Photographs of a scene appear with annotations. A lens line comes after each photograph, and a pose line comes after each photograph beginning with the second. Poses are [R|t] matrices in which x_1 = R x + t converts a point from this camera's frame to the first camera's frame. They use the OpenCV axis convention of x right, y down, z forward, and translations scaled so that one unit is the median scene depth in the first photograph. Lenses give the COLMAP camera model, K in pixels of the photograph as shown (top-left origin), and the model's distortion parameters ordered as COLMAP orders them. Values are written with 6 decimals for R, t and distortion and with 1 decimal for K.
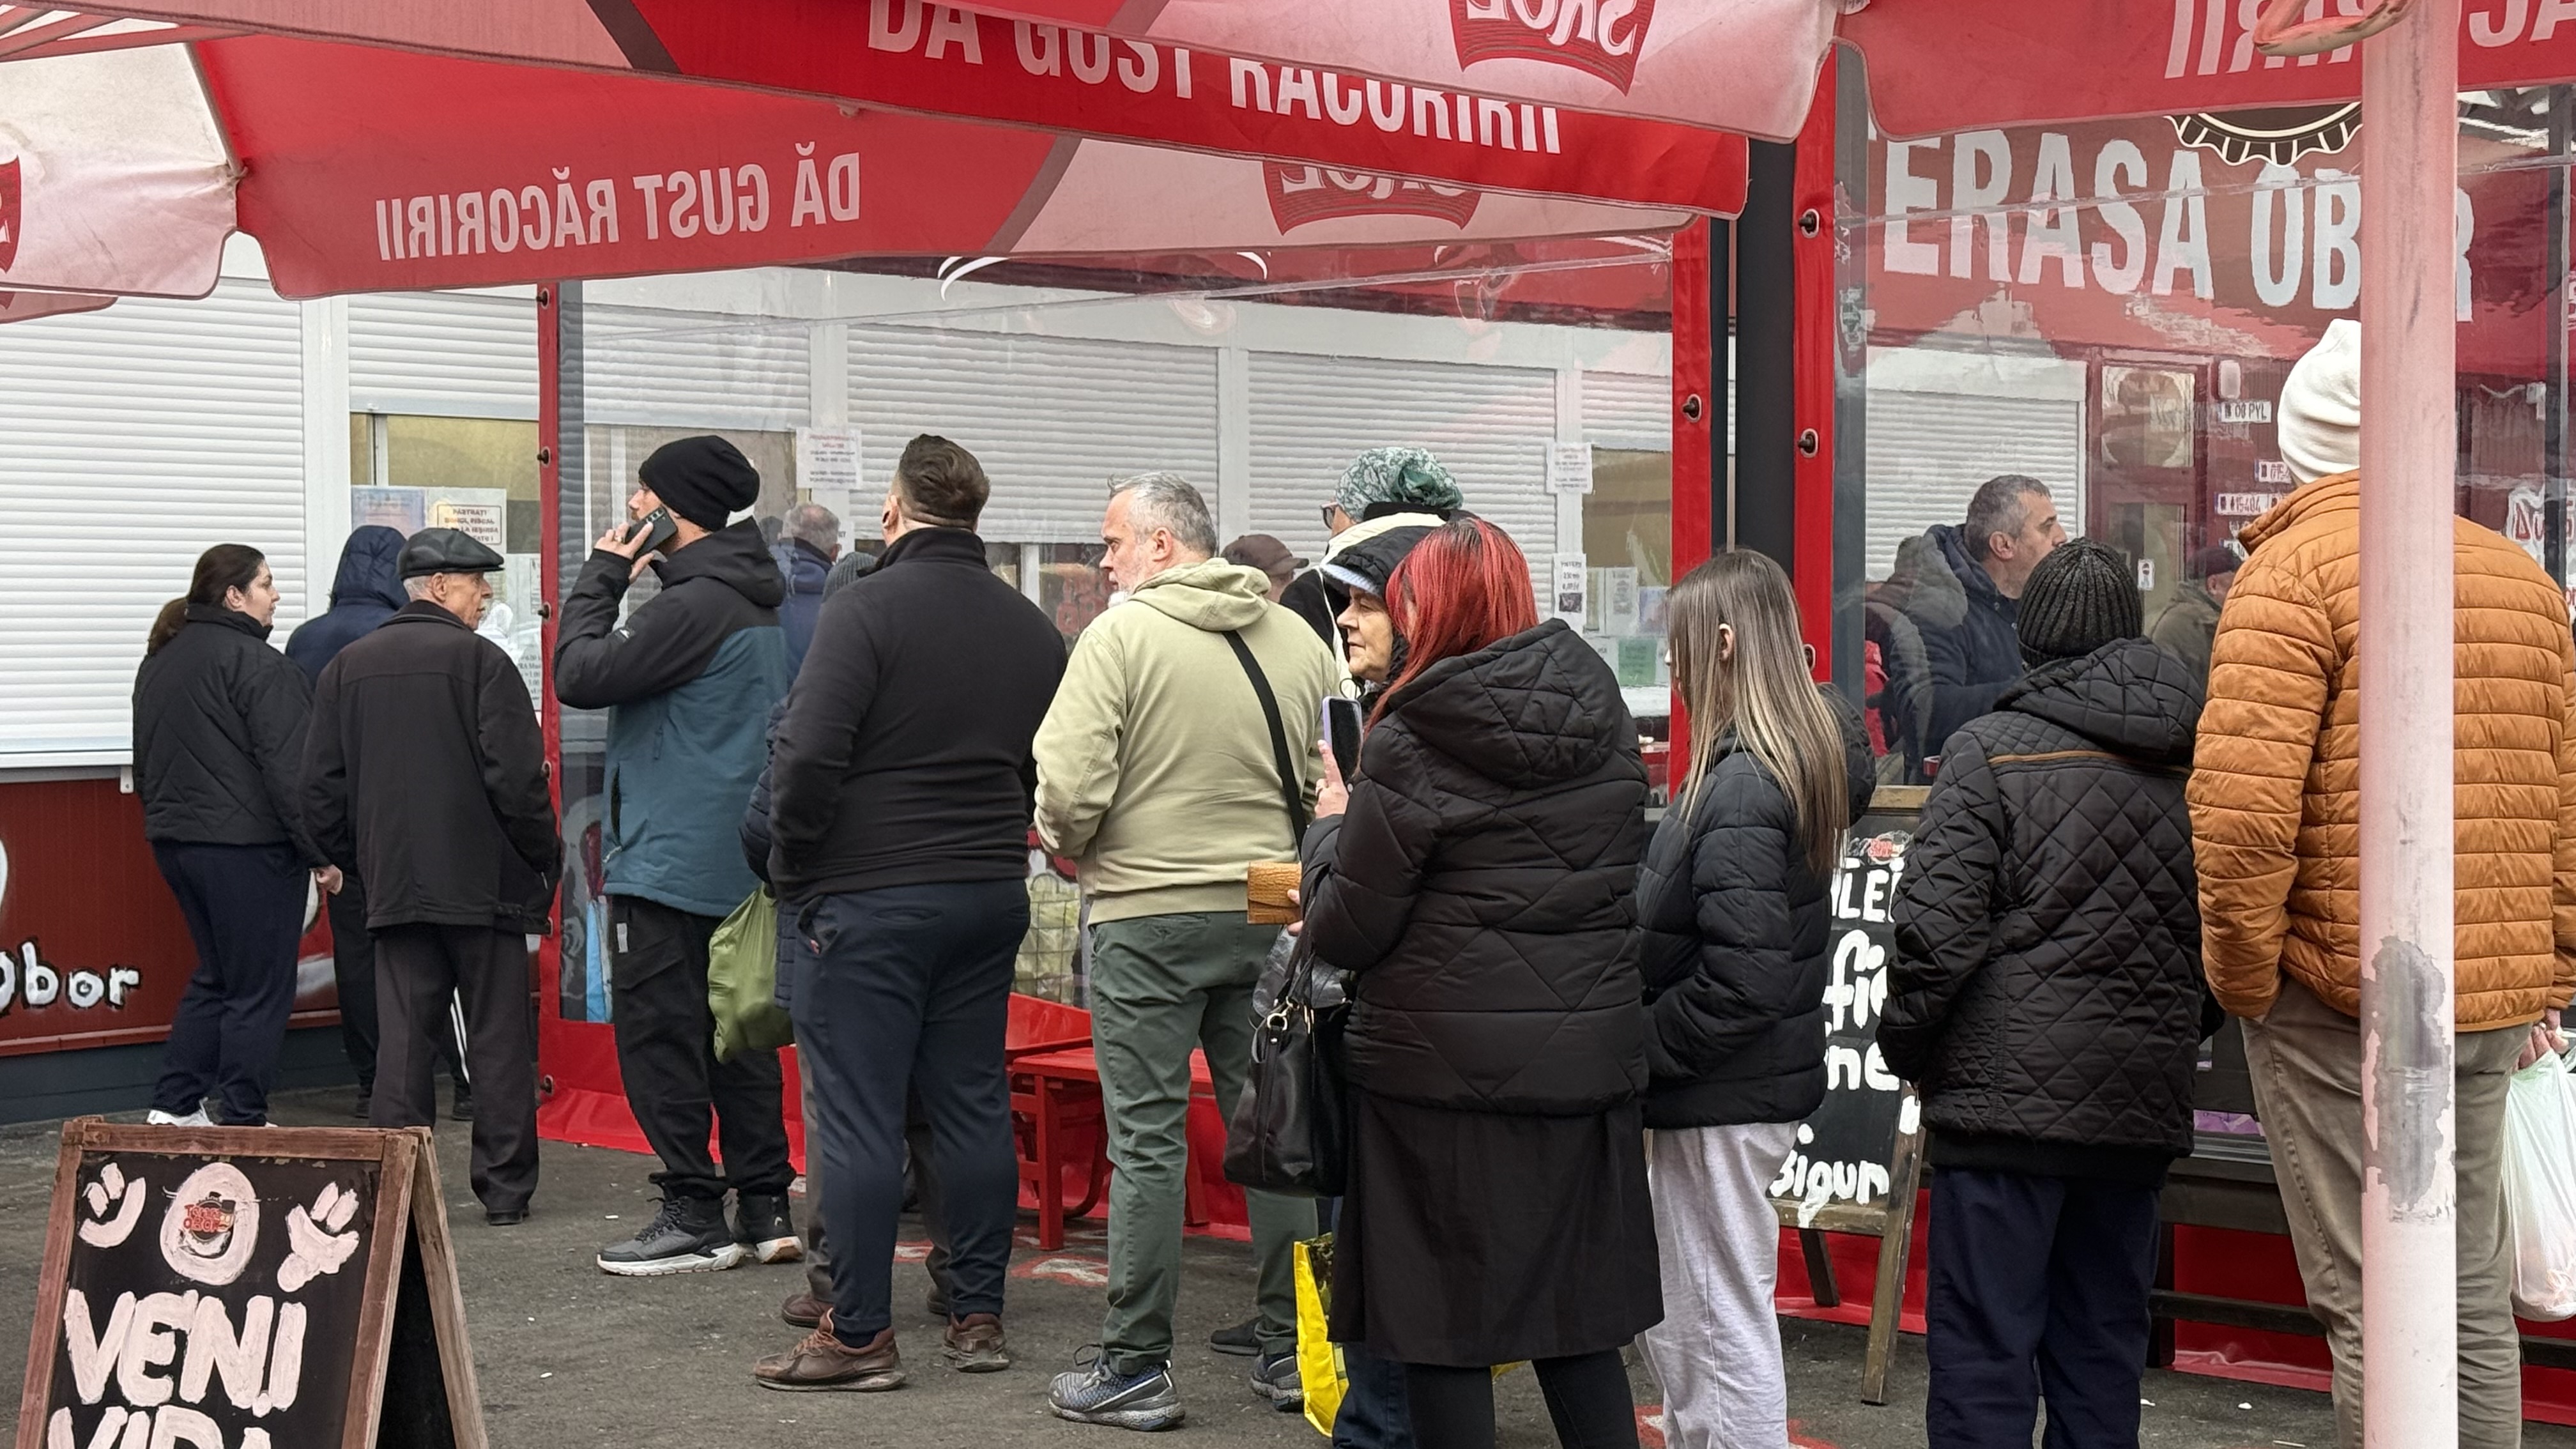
lens RADIAL K [[3982.8, 0, 1268.6], [0, 3982.8, 737.5], [0, 0, 1]] dist [0.195057, 0.000000]
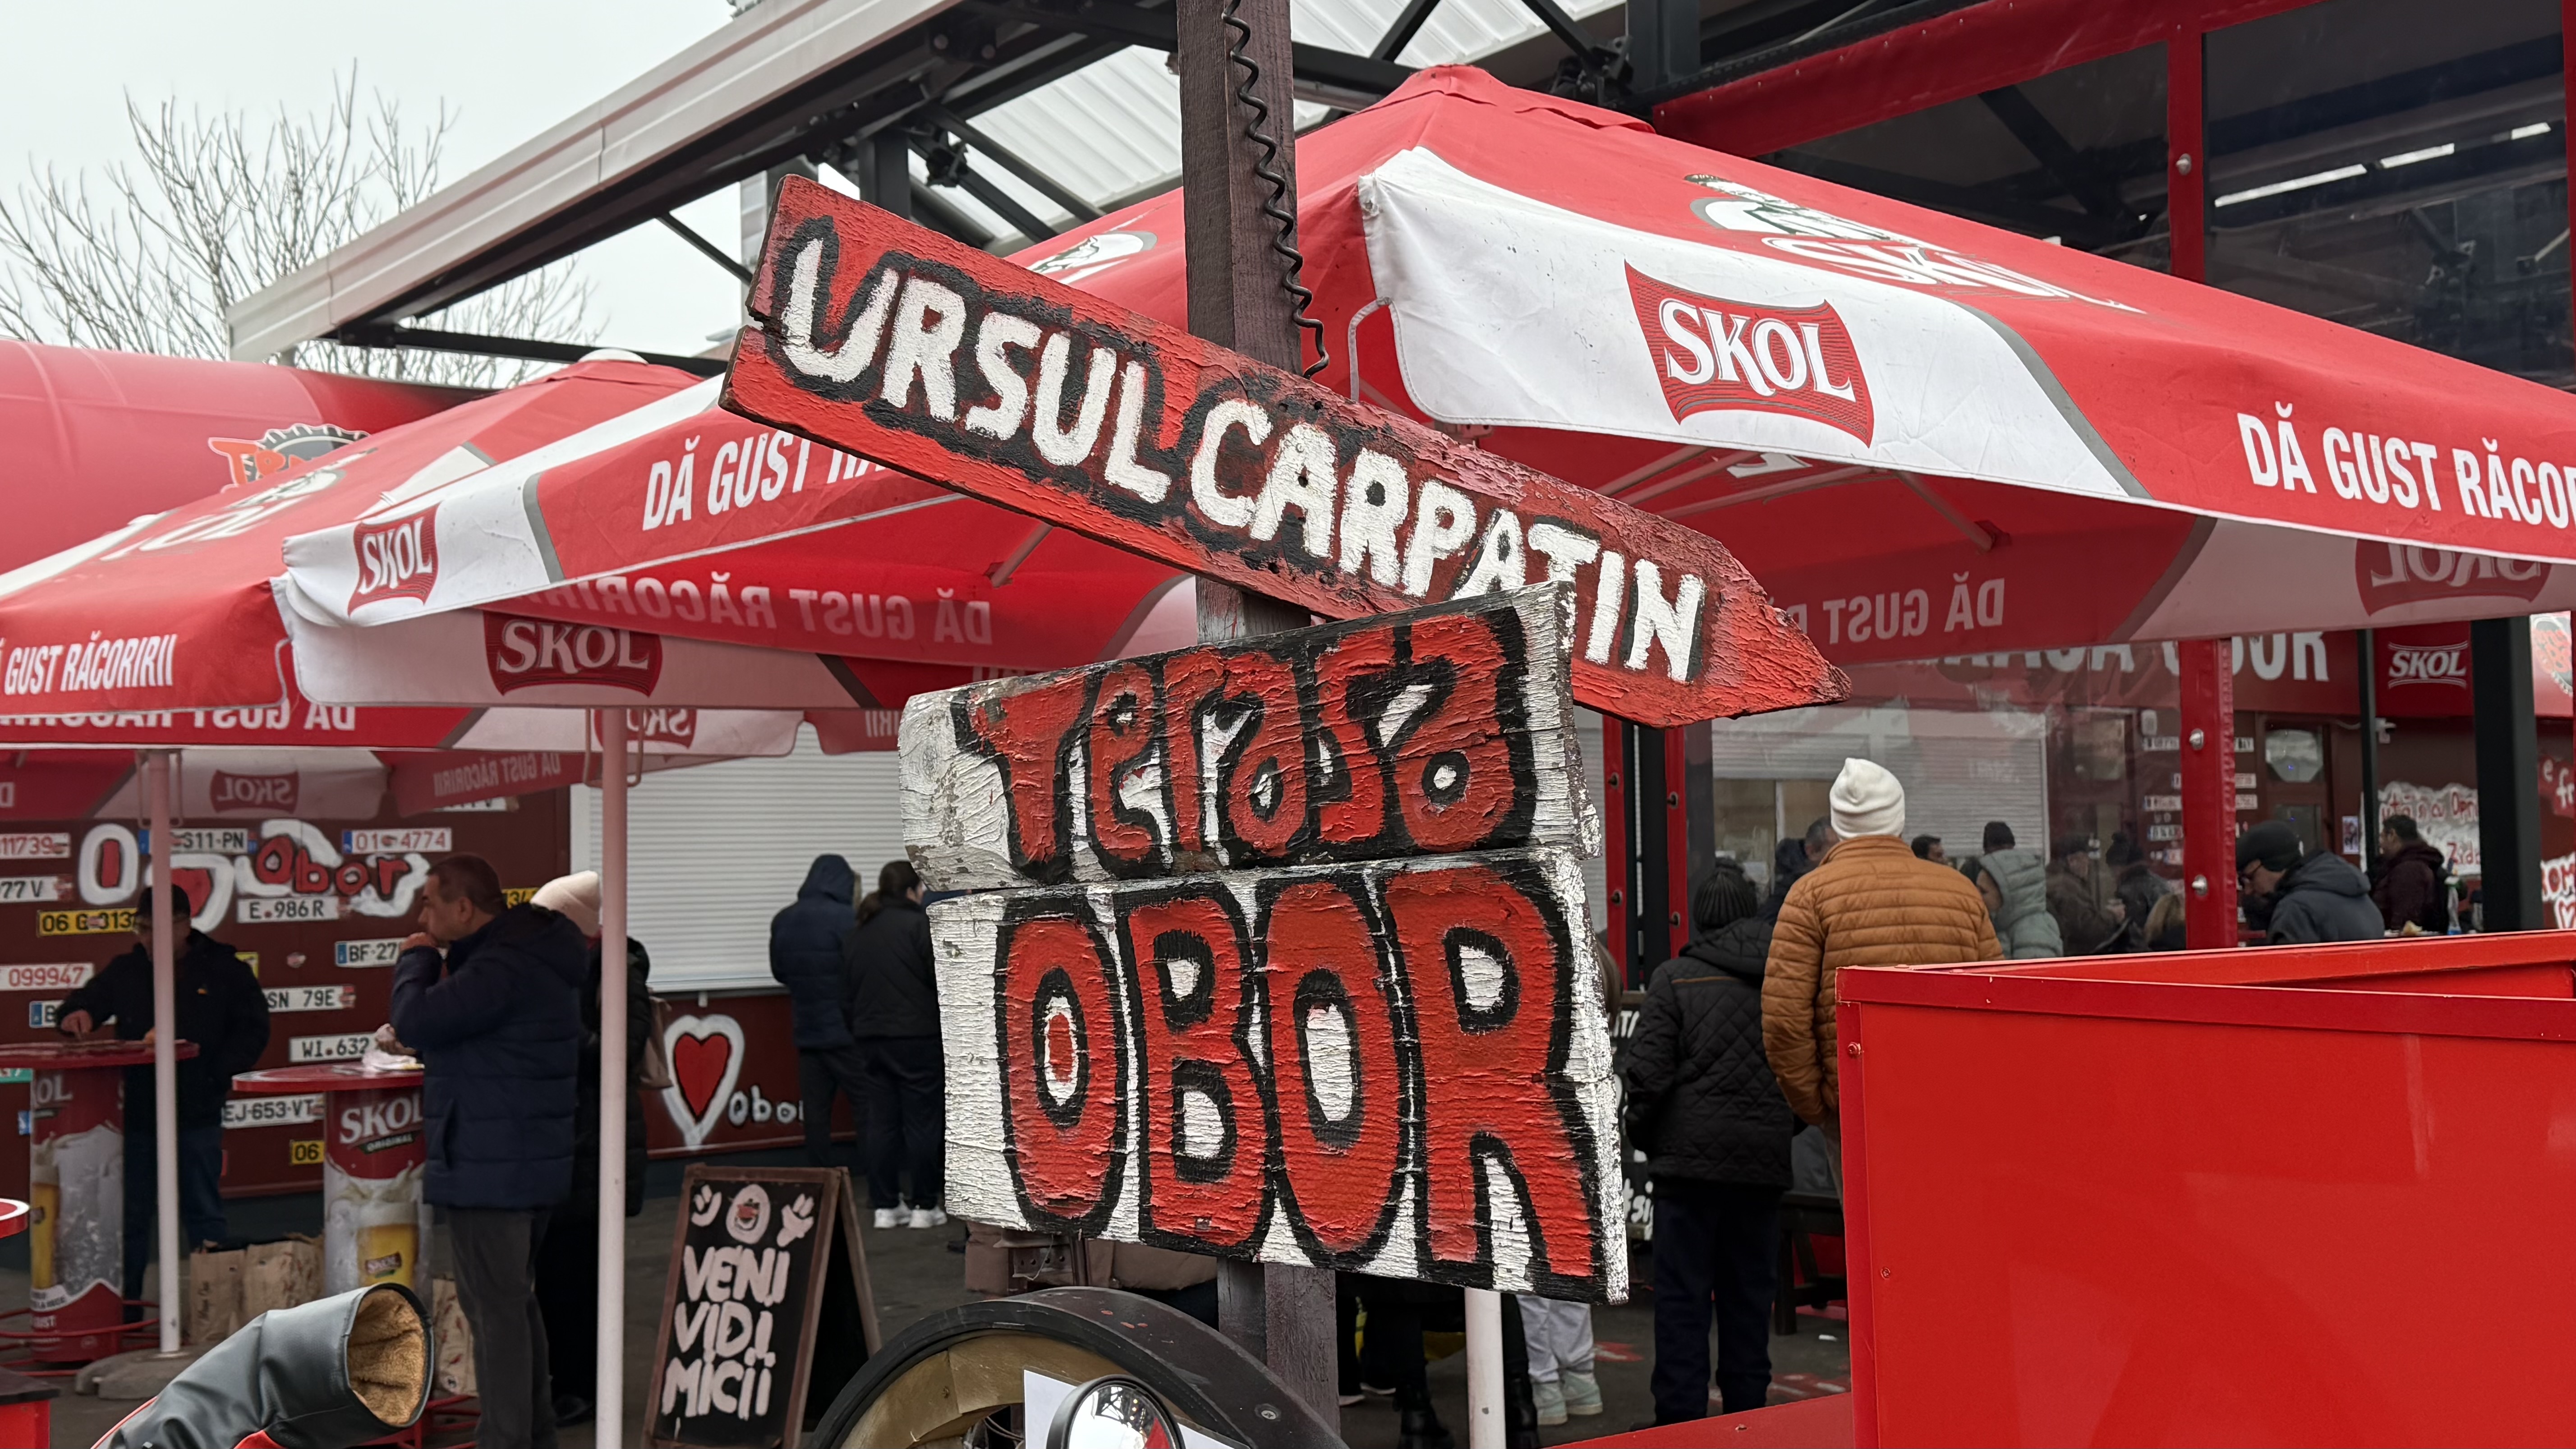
lens RADIAL K [[2601.1, 0, 1303.8], [0, 2601.1, 738.8], [0, 0, 1]] dist [0.124987, 0.000000]
pose [[0.993764, -0.017642, -0.110096, 0.181505], [0.008570, 0.996568, -0.082336, -0.011099], [0.111171, 0.080879, 0.990505, -0.342923]]
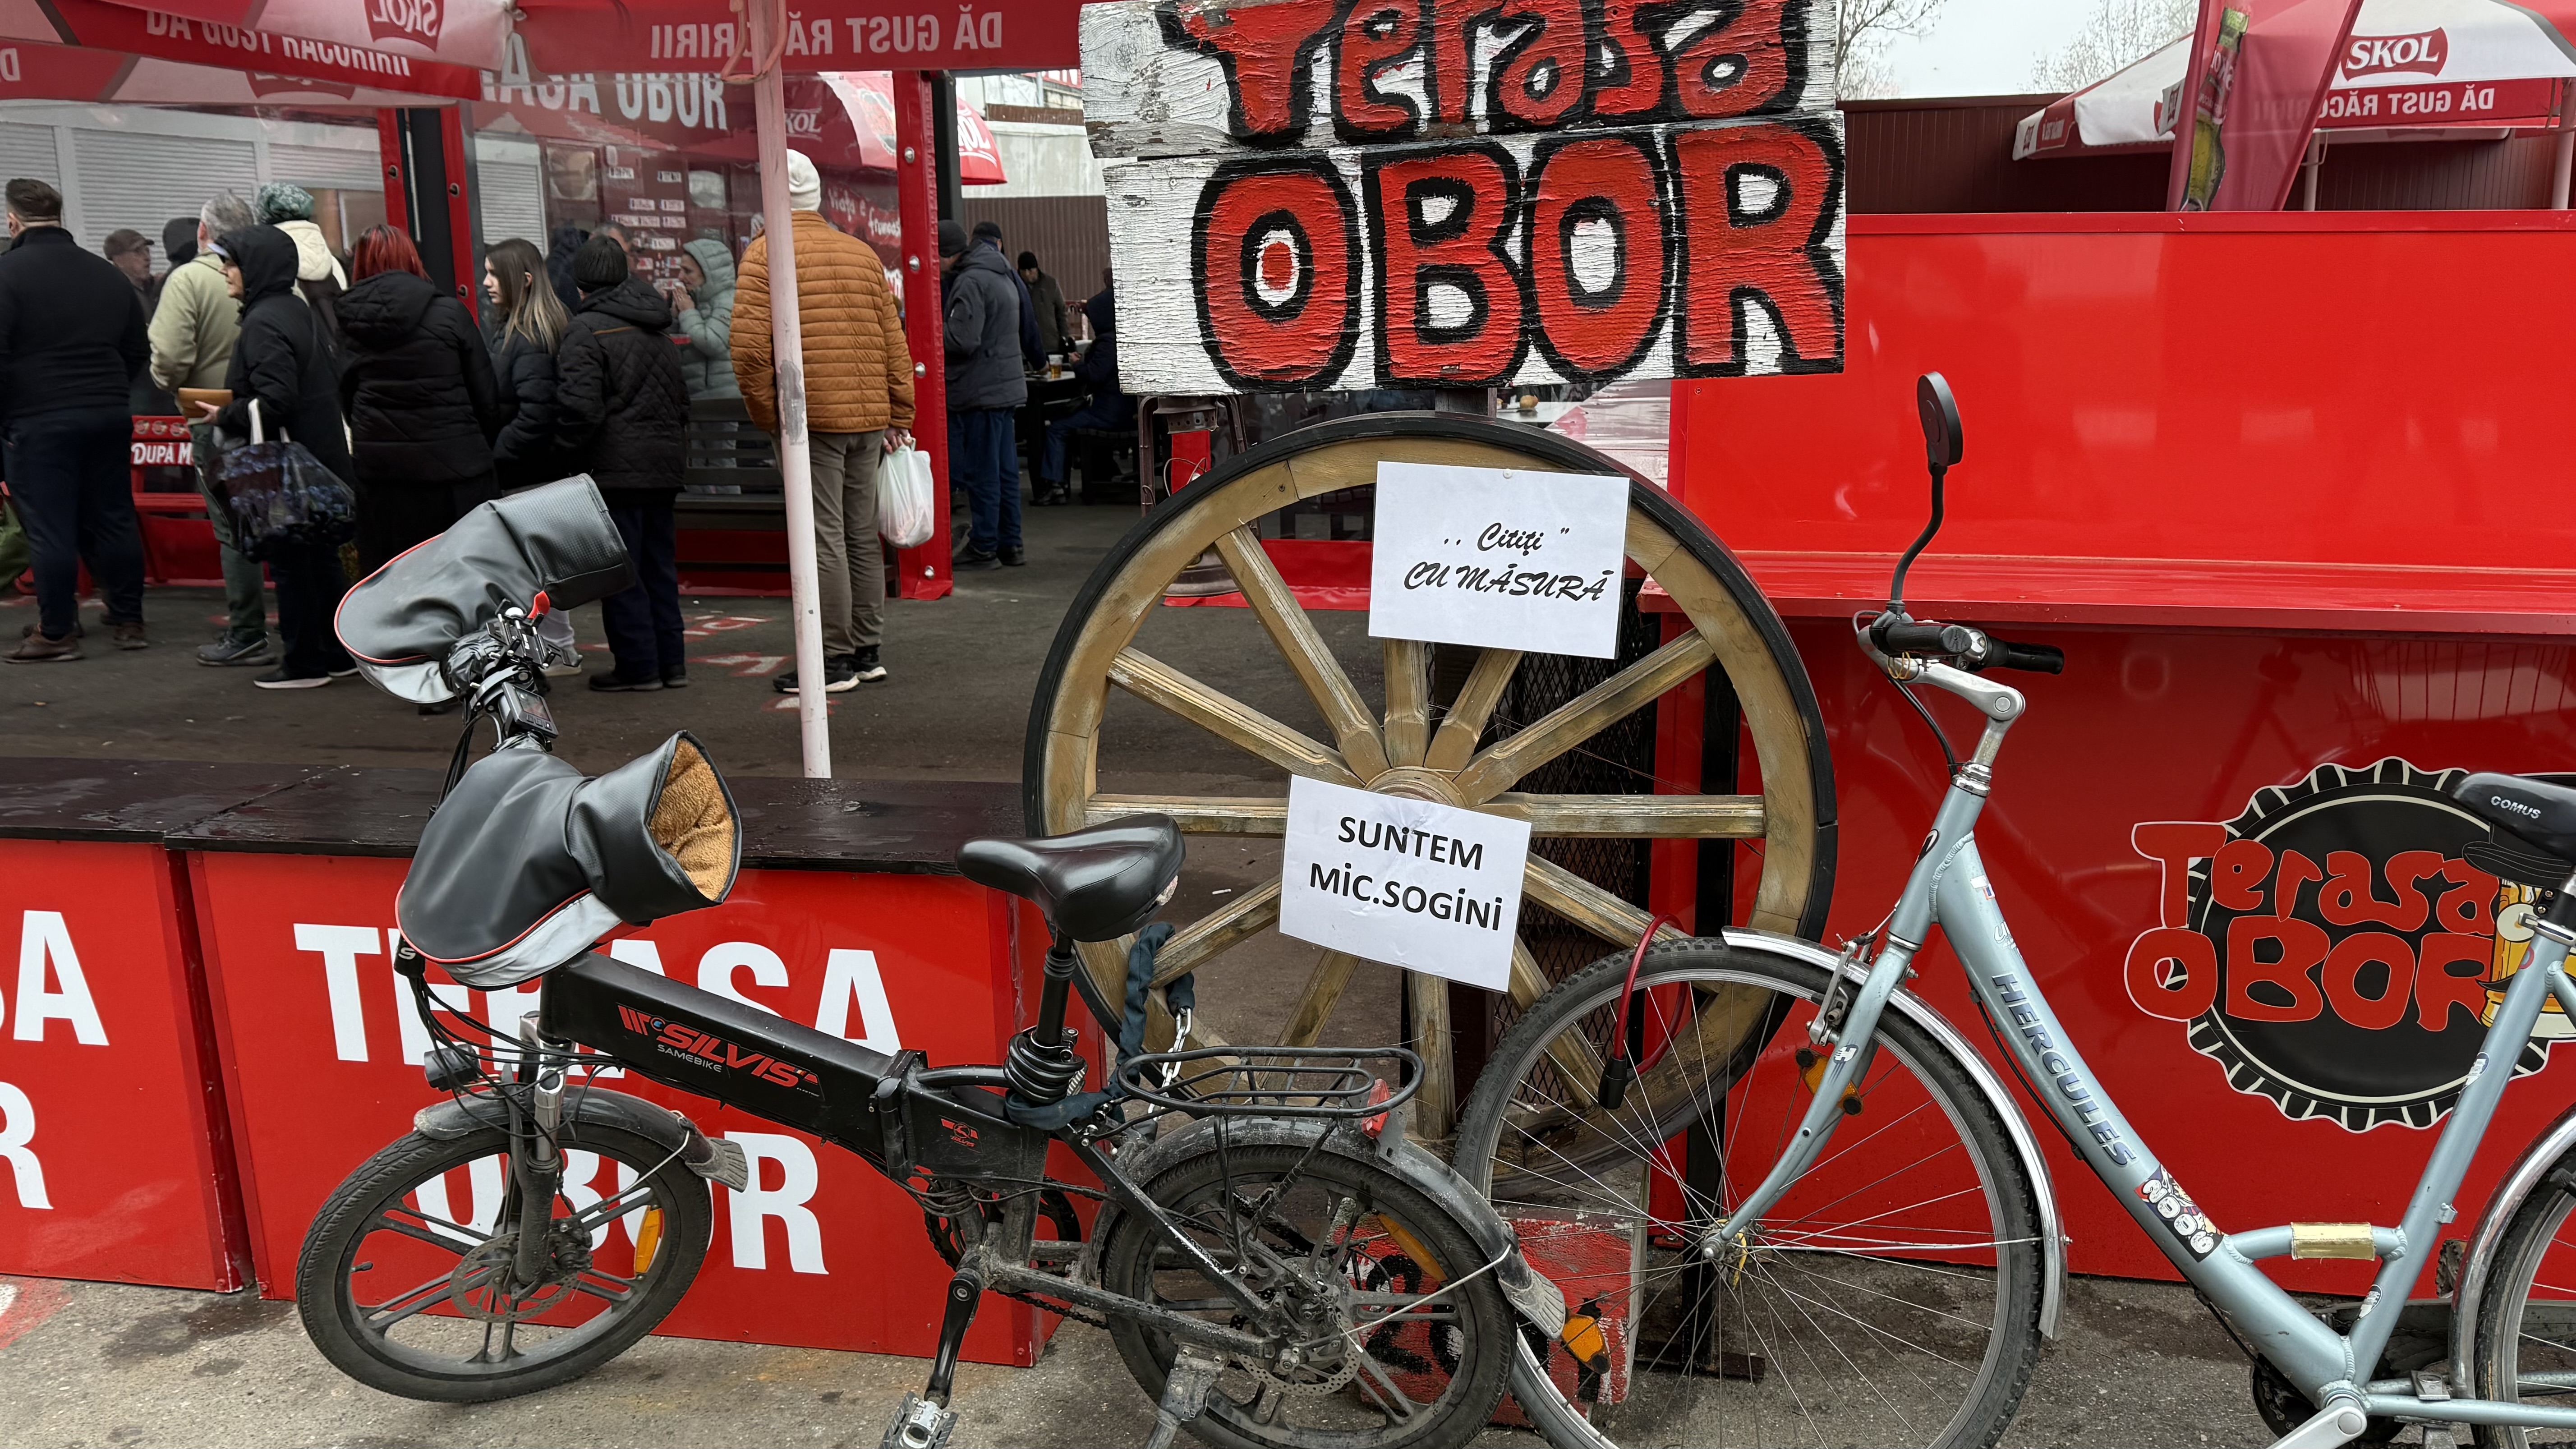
lens RADIAL K [[1937.5, 0, 1305.9], [0, 1937.5, 733.2], [0, 0, 1]] dist [0.053525, -0.006647]
pose [[0.849617, -0.128271, 0.511564, -0.117222], [0.024543, 0.978538, 0.204599, 0.015013], [-0.526829, -0.161275, 0.834531, -0.335130]]
